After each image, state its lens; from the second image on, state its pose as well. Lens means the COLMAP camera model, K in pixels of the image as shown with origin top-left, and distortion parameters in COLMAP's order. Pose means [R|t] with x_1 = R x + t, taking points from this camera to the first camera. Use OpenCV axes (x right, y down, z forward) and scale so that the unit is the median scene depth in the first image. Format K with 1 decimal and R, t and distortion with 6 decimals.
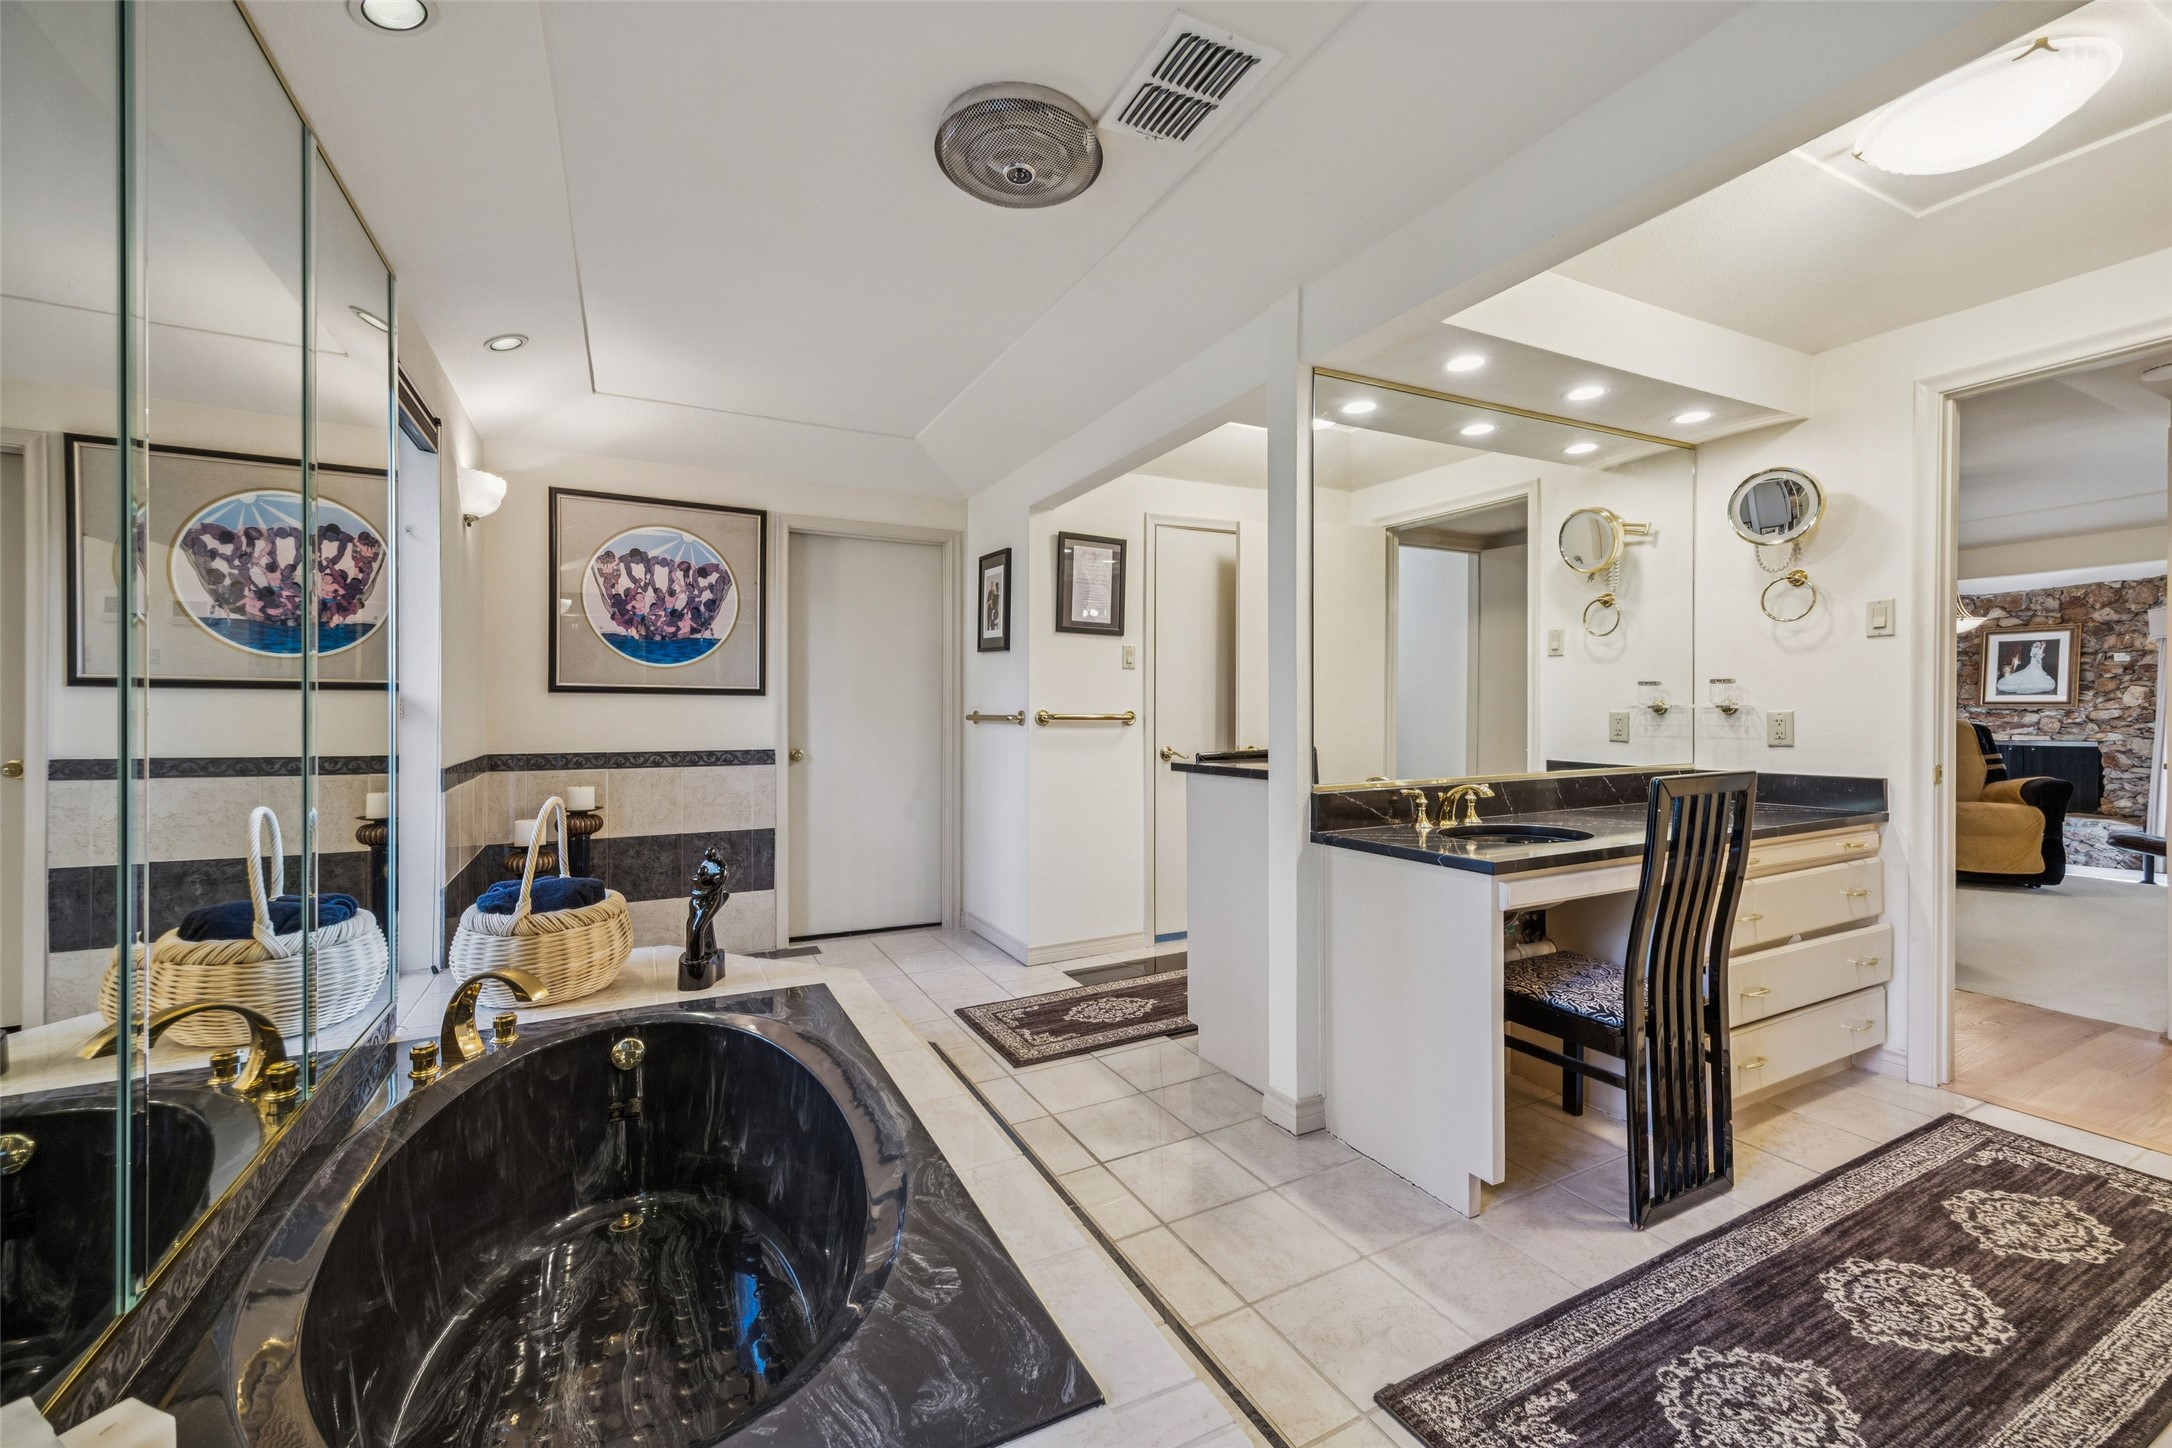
lens RADIAL K [[879.9, 0, 1093.3], [0, 879.9, 719.7], [0, 0, 1]] dist [0.017420, -0.004436]
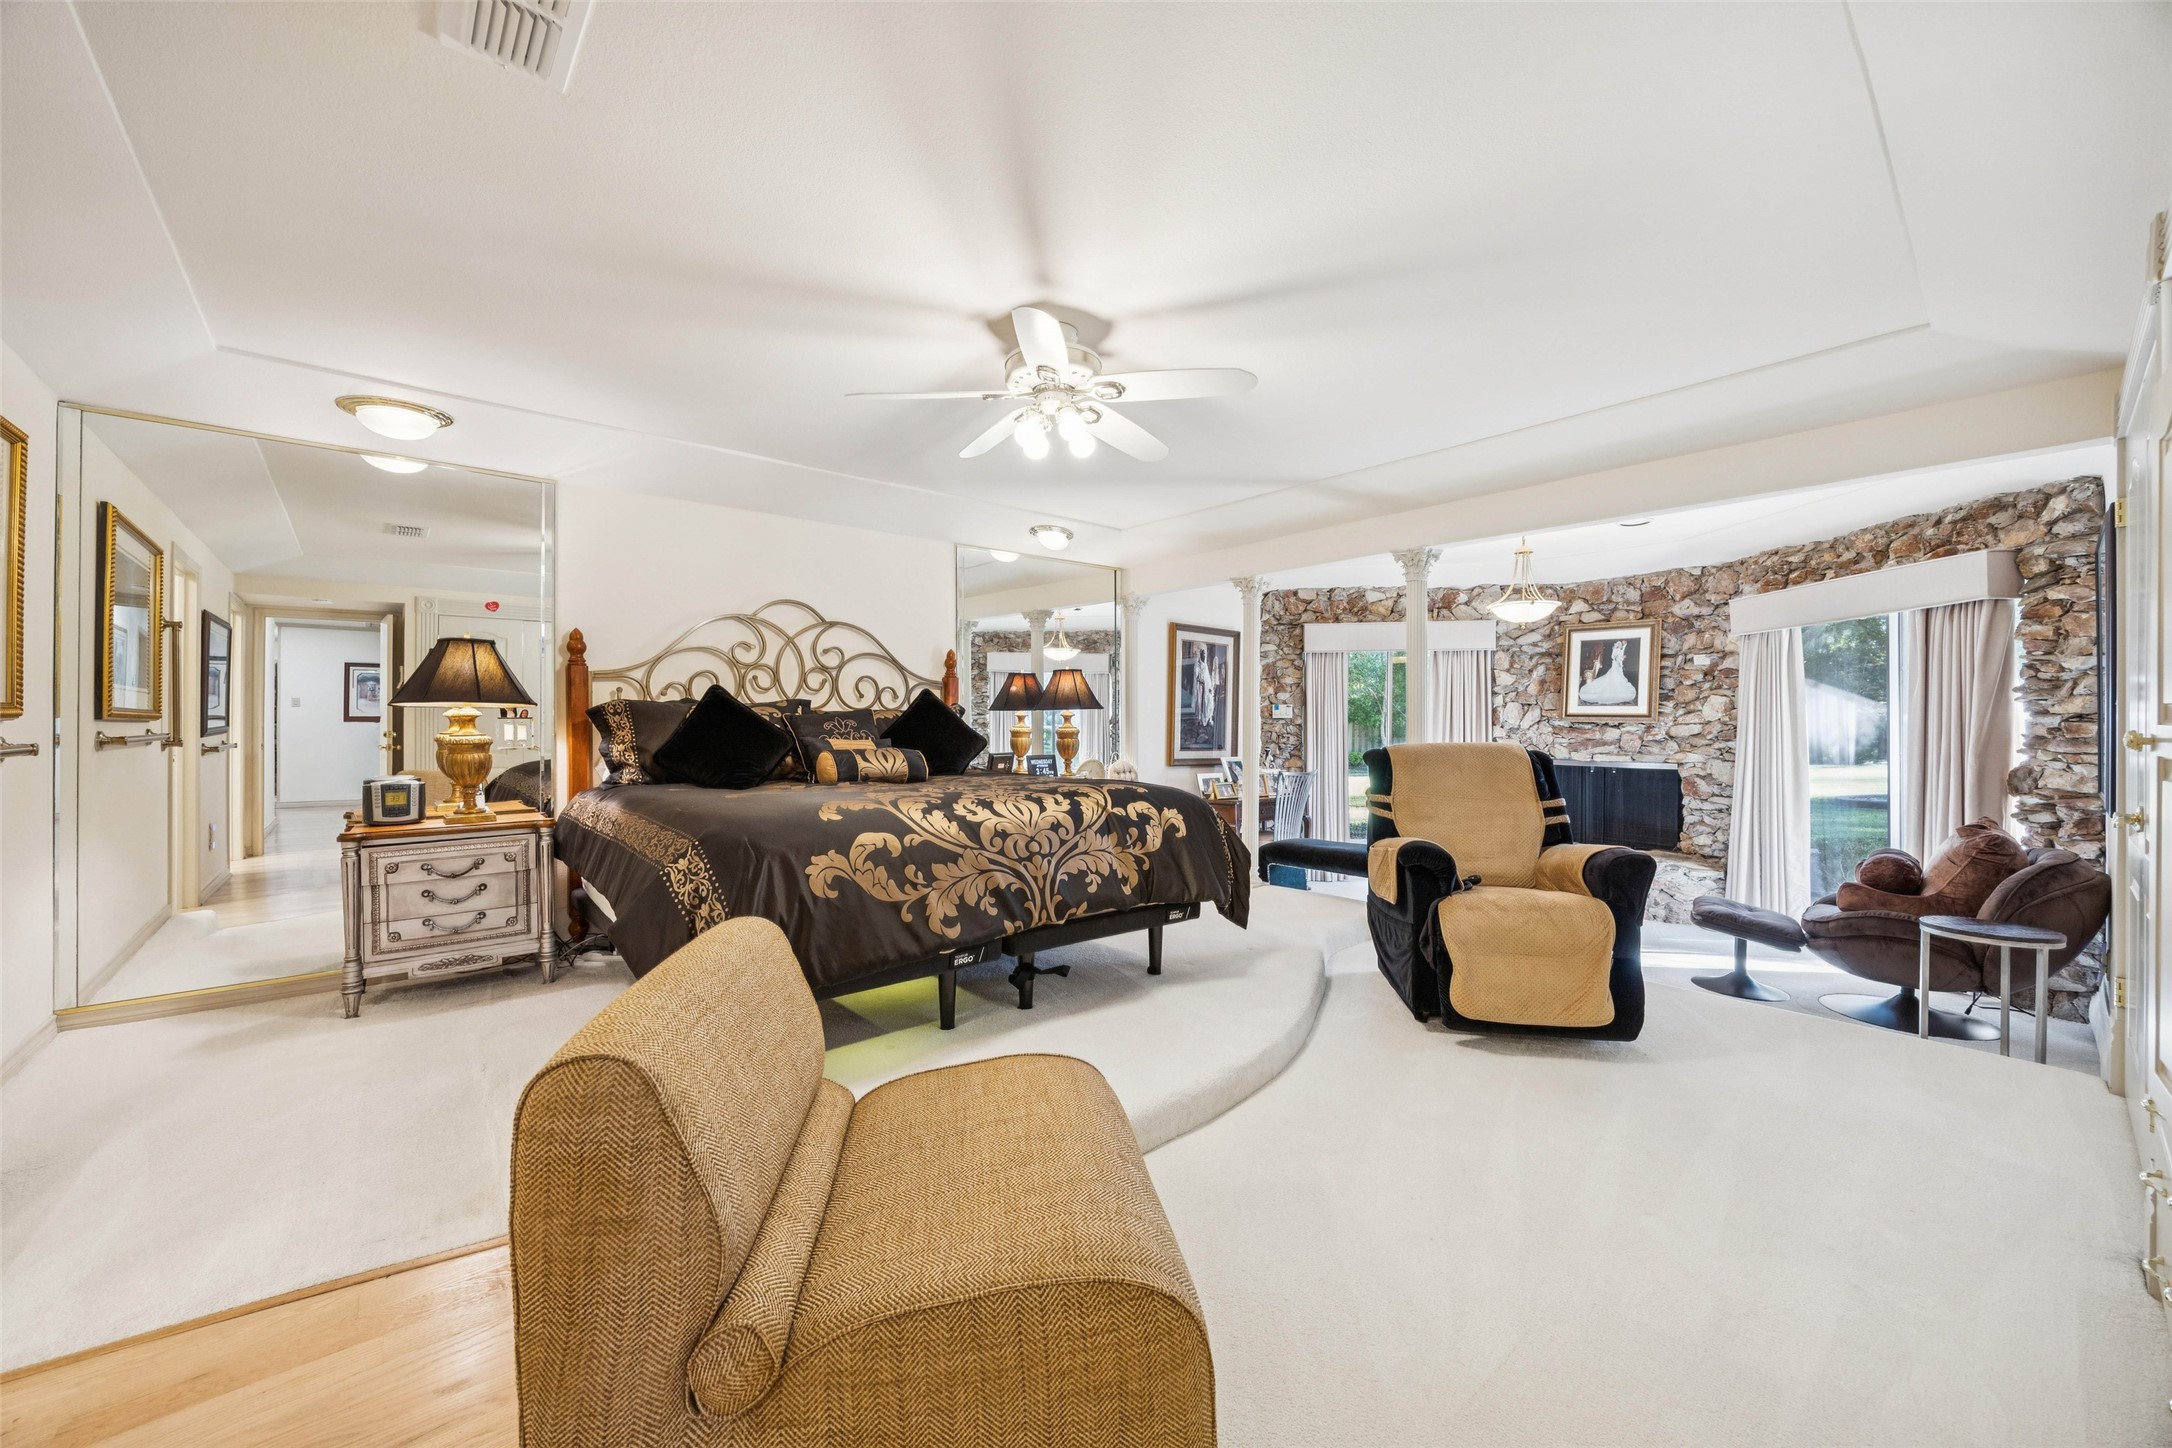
lens RADIAL K [[828.8, 0, 1089.6], [0, 828.8, 723.3], [0, 0, 1]] dist [-0.000576, 0.000260]
pose [[0.971949, 0.003085, 0.235172, 0.425021], [-0.003038, 0.999995, -0.000560, -0.010324], [-0.235173, -0.000170, 0.971954, 0.390942]]
